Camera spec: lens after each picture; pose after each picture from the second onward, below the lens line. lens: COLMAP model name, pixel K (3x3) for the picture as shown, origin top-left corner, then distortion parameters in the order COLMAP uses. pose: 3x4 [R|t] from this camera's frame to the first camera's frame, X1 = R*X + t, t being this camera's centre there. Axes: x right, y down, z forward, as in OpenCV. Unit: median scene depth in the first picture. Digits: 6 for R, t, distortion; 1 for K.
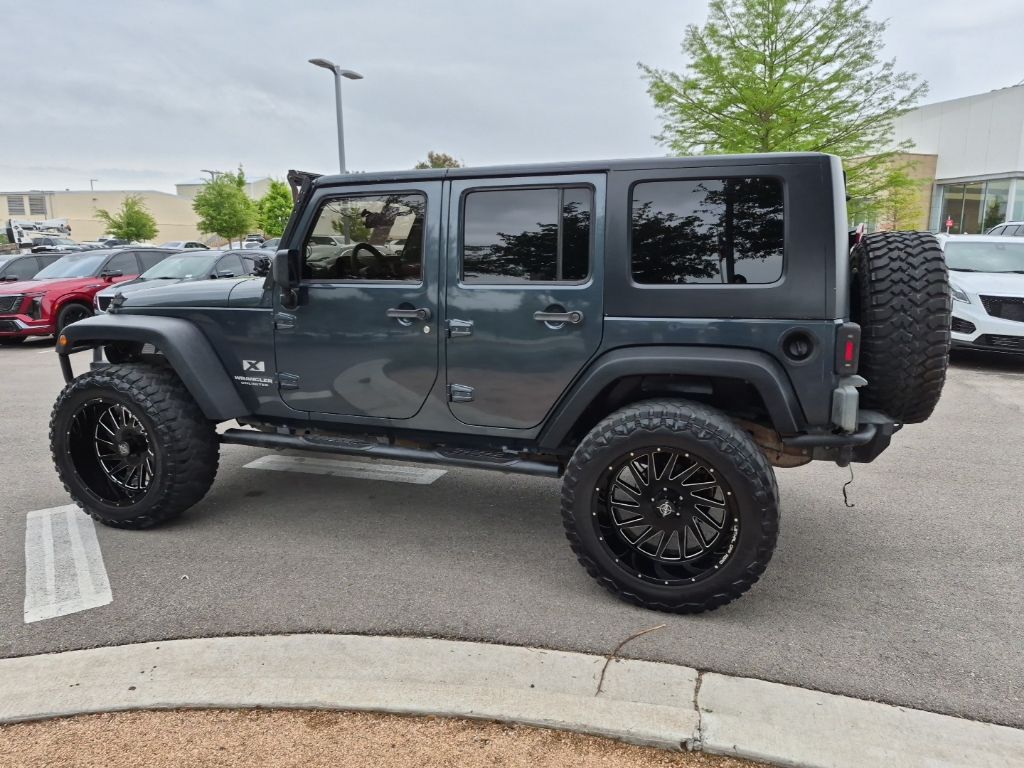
lens RADIAL K [[716.2, 0, 512.6], [0, 716.2, 375.7], [0, 0, 1]] dist [0.069720, -0.071284]
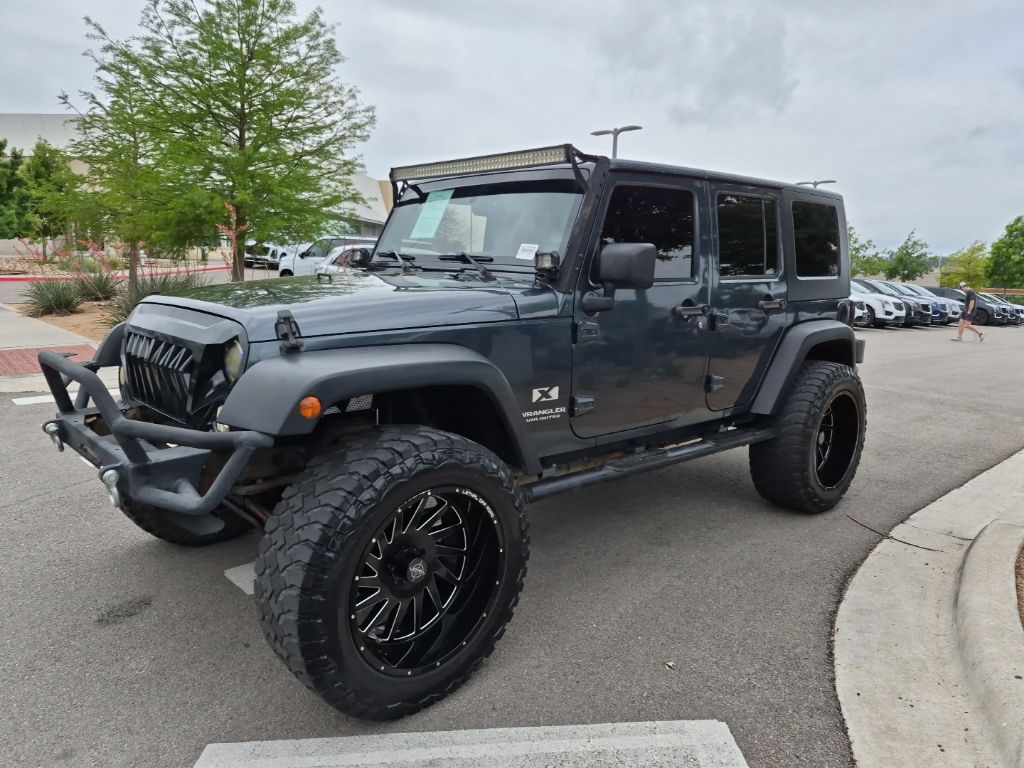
lens RADIAL K [[716.2, 0, 512.6], [0, 716.2, 375.7], [0, 0, 1]] dist [0.069720, -0.071284]
pose [[0.475963, -0.125078, 0.870525, -1.187915], [0.134000, 0.988592, 0.068777, -0.103451], [-0.869197, 0.083915, 0.487294, 0.763593]]
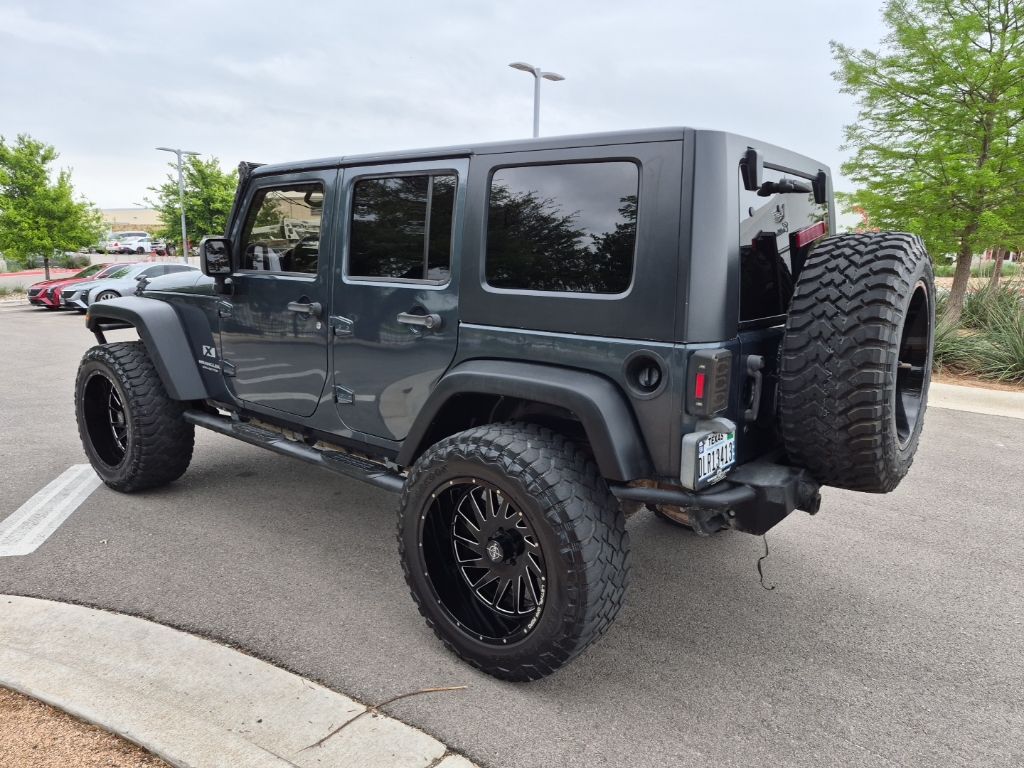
lens RADIAL K [[715.0, 0, 507.6], [0, 715.0, 384.5], [0, 0, 1]] dist [0.073674, -0.071229]
pose [[0.939390, 0.088327, -0.331277, 0.455101], [-0.086017, 0.996058, 0.021659, -0.029747], [0.331885, 0.008149, 0.943285, 0.186969]]
